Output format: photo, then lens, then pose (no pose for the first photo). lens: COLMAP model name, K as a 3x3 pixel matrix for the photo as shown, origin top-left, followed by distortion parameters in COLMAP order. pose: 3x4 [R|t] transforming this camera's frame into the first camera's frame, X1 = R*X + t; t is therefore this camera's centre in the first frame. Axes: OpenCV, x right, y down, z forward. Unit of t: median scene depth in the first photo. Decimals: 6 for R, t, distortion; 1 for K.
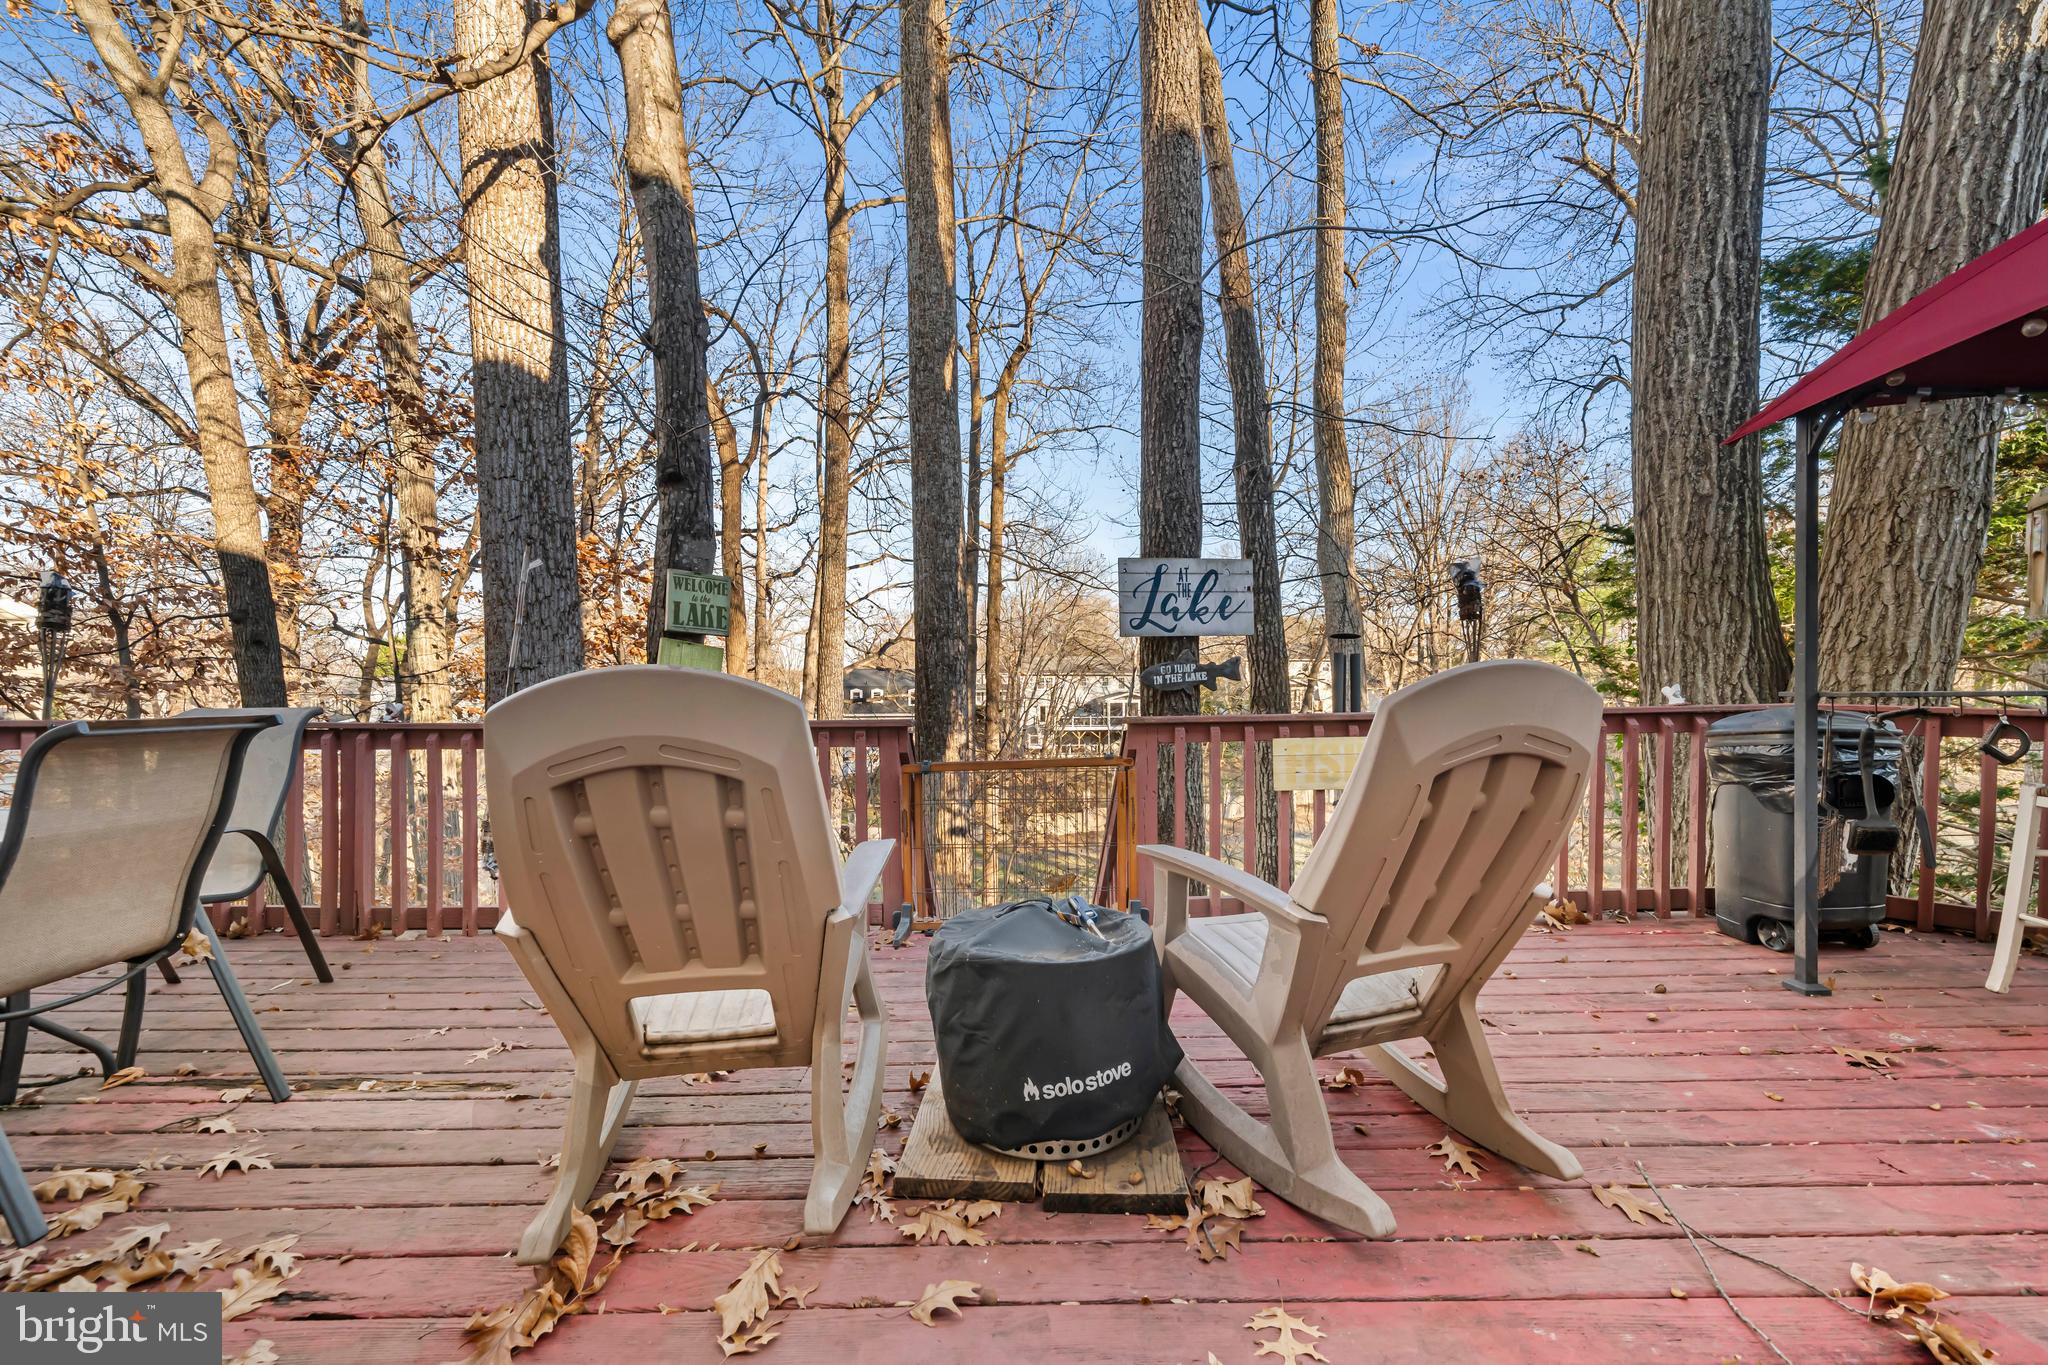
lens RADIAL K [[799.8, 0, 1019.9], [0, 799.8, 707.3], [0, 0, 1]] dist [-0.004972, 0.000954]
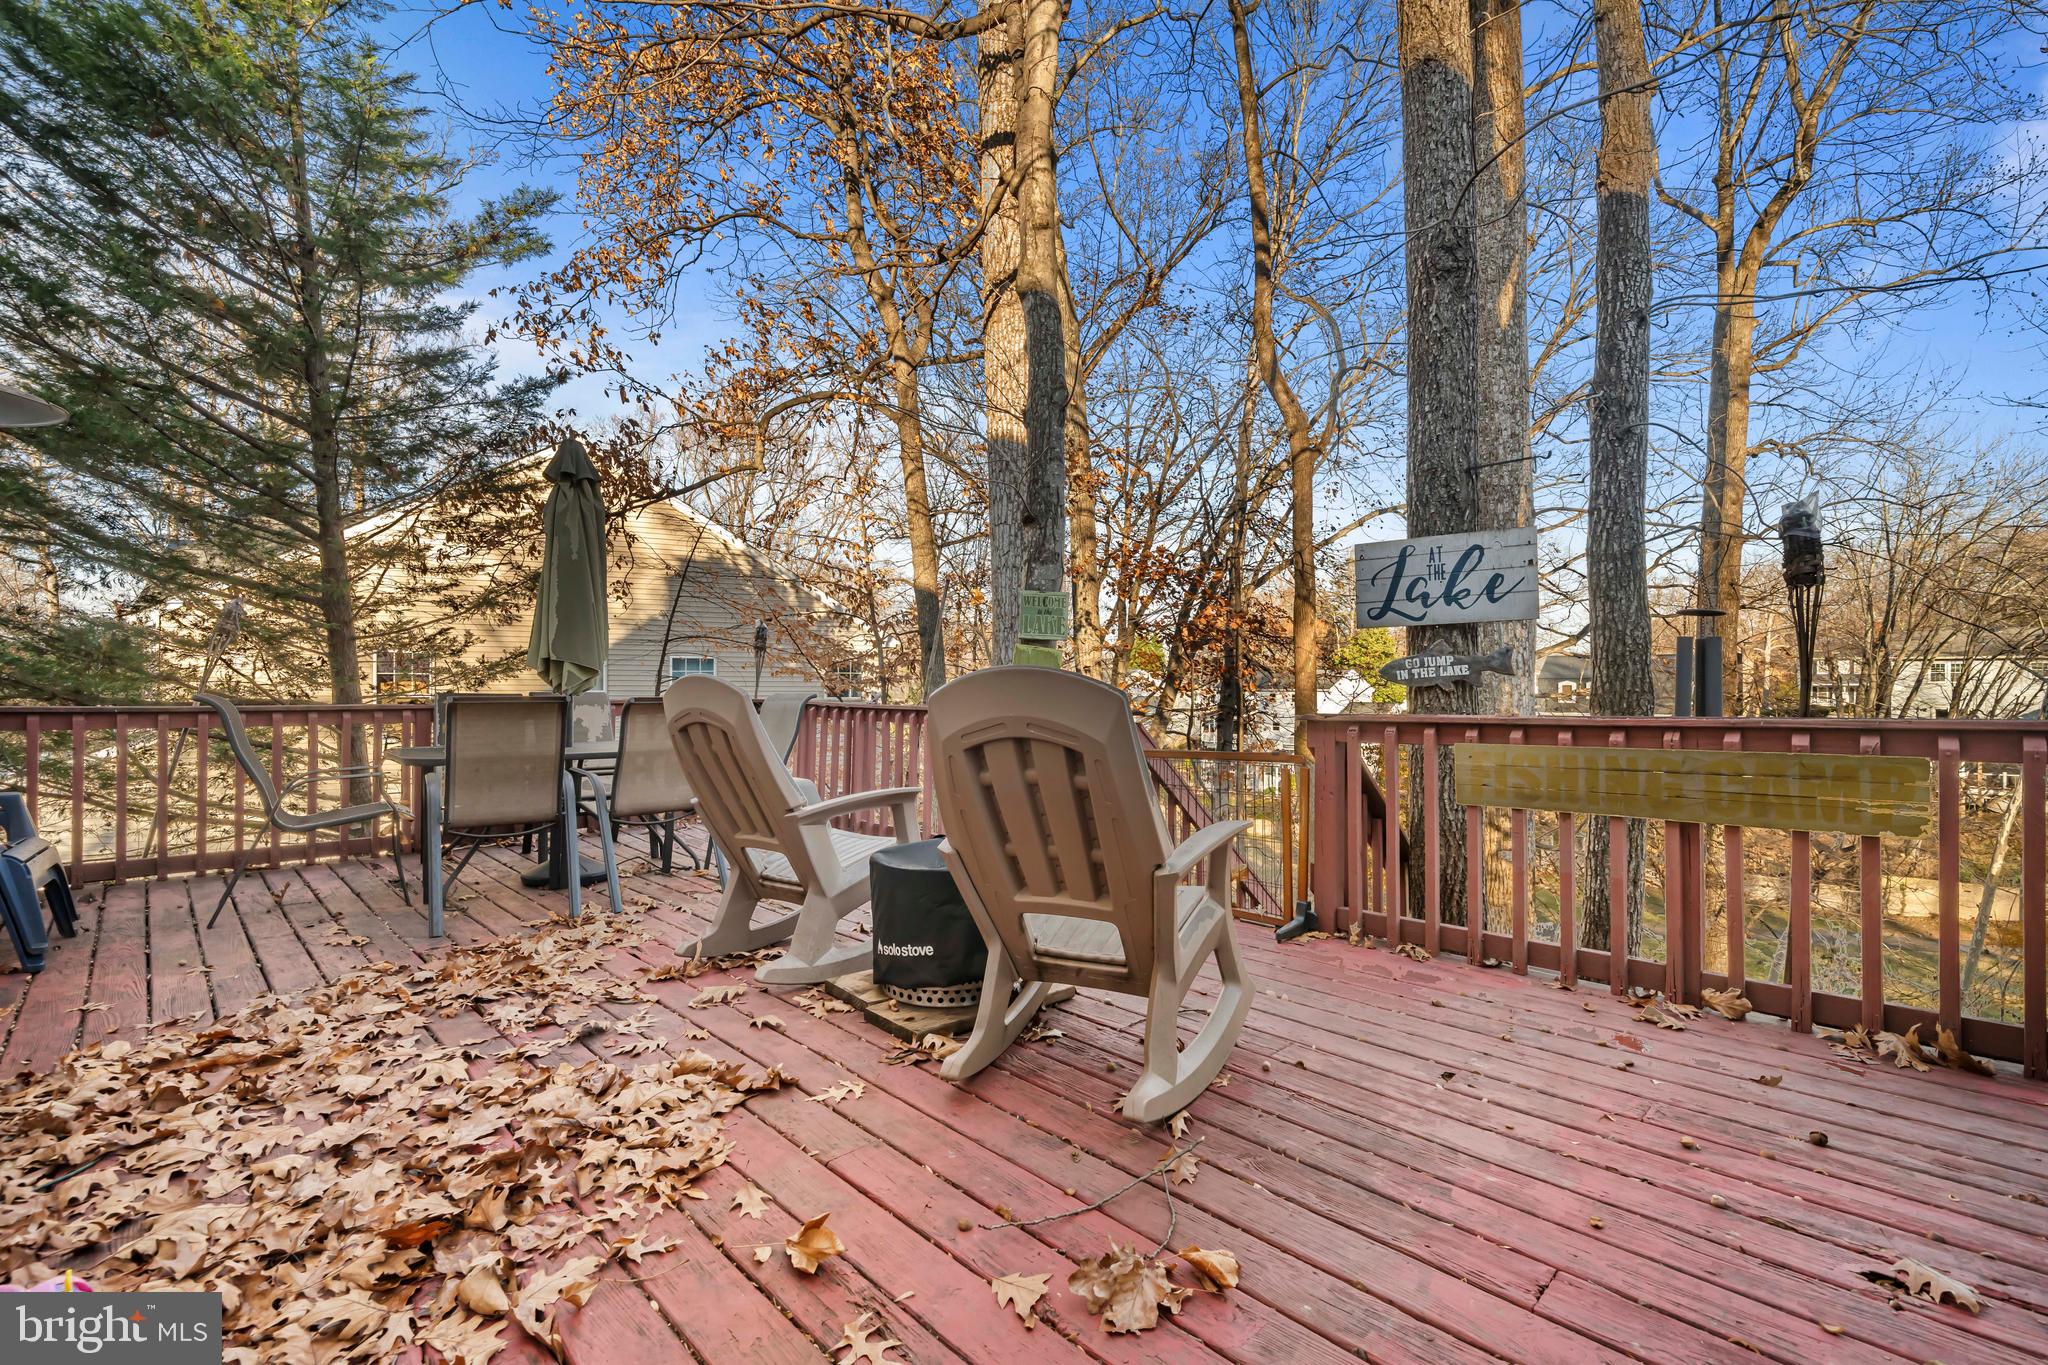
lens RADIAL K [[881.8, 0, 1018.3], [0, 881.8, 685.4], [0, 0, 1]] dist [0.000882, -0.000069]
pose [[0.697140, 0.004337, -0.716922, 0.666882], [-0.017410, 0.999789, -0.010882, -0.004385], [0.716723, 0.020068, 0.697069, -0.000103]]
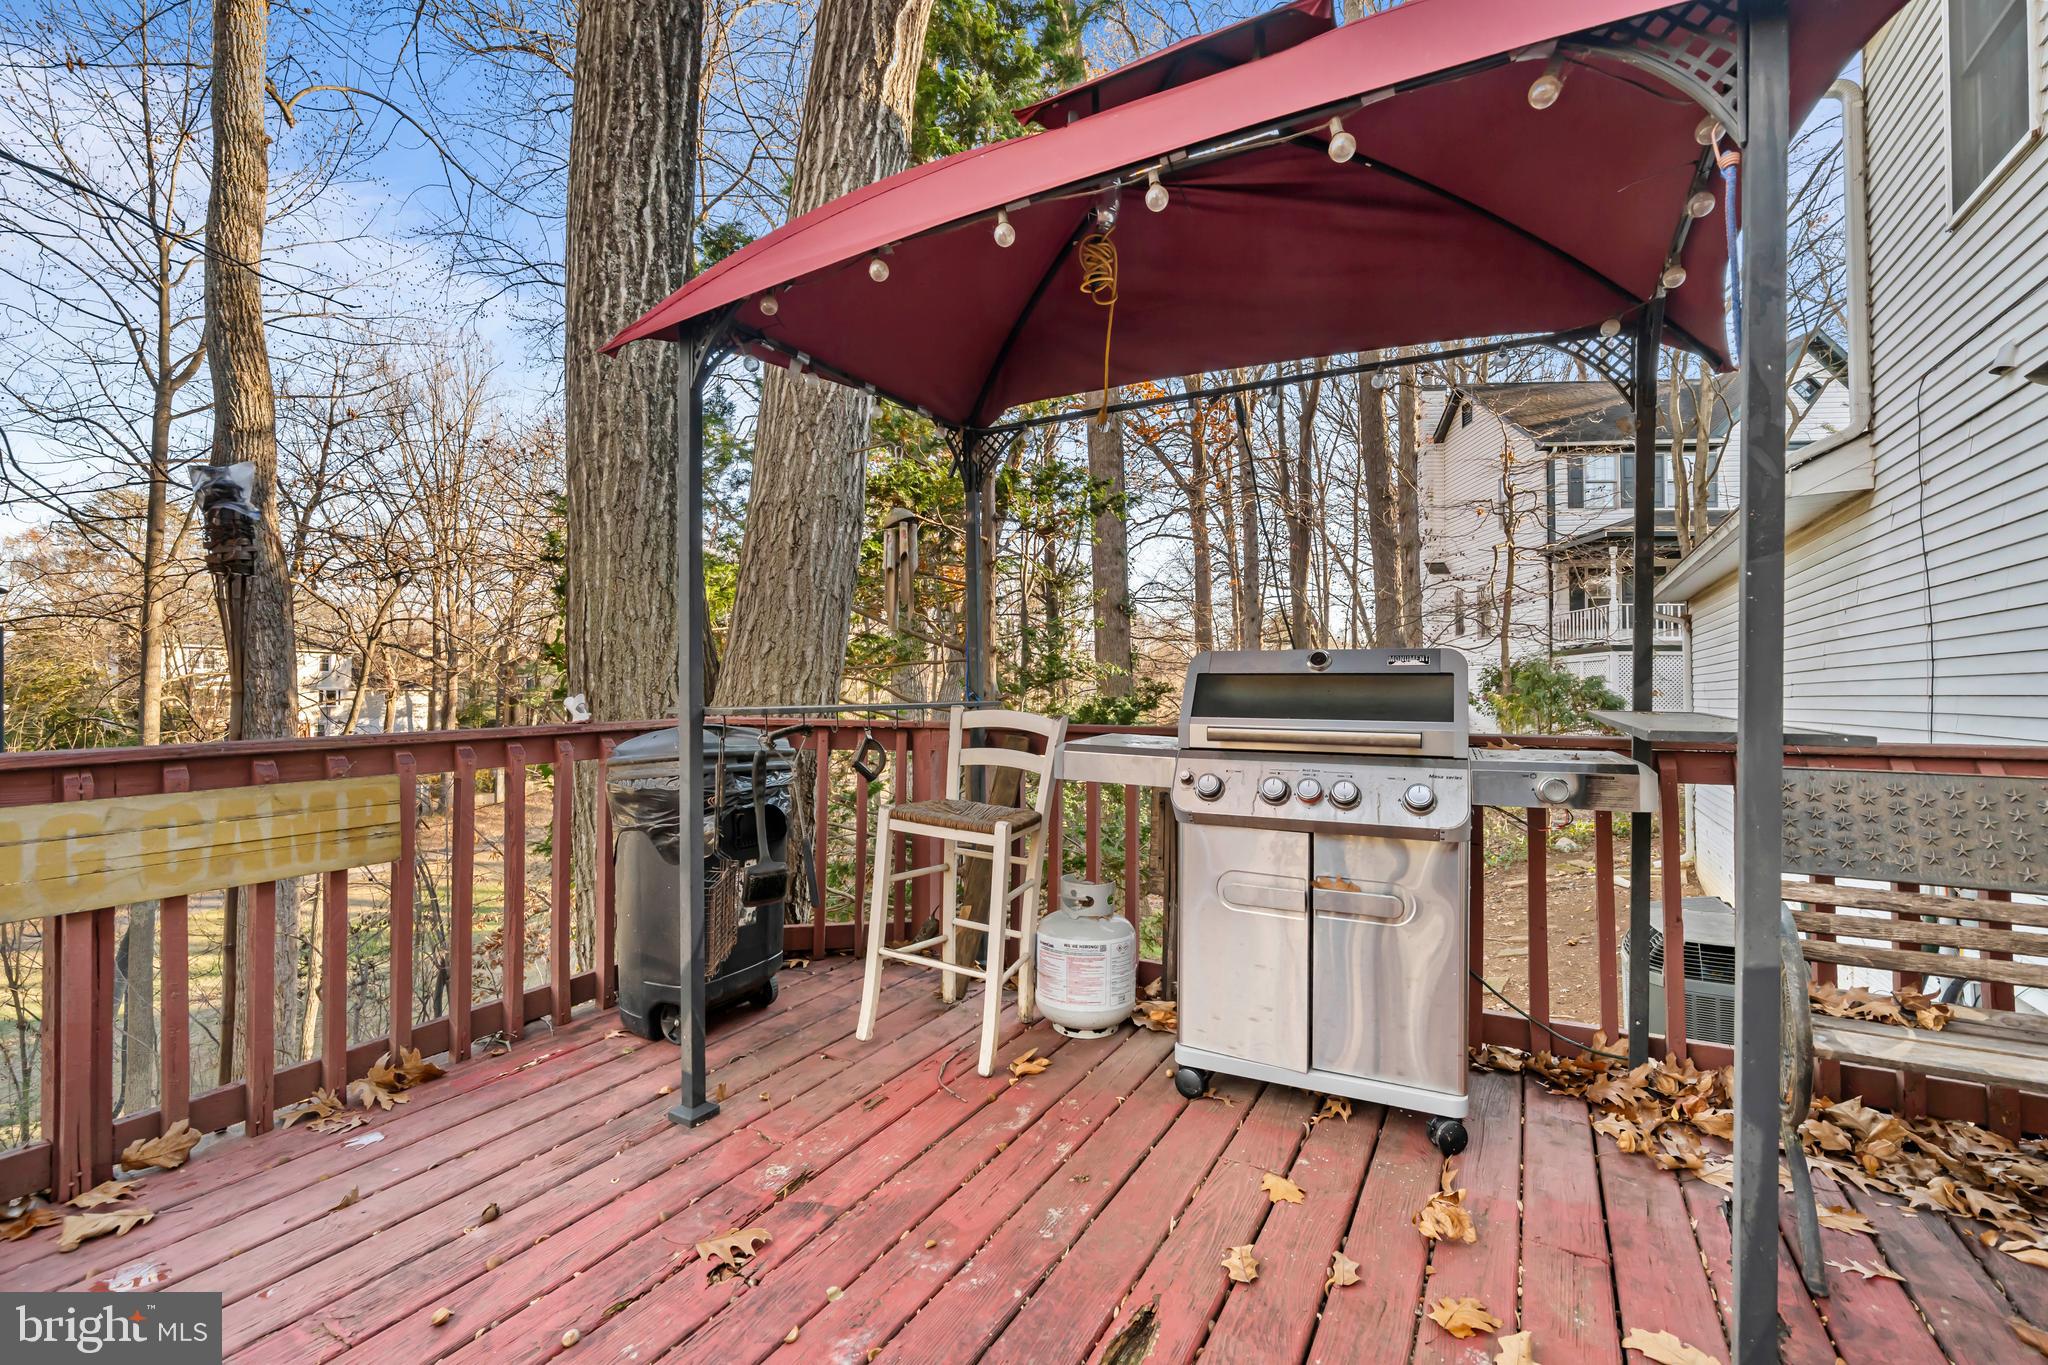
lens RADIAL K [[859.2, 0, 1018.9], [0, 859.2, 682.6], [0, 0, 1]] dist [-0.001049, 0.000403]
pose [[0.501563, 0.014194, 0.865005, 0.342989], [0.012990, 0.999629, -0.023935, -0.014995], [-0.865024, 0.023242, 0.501193, 0.256985]]
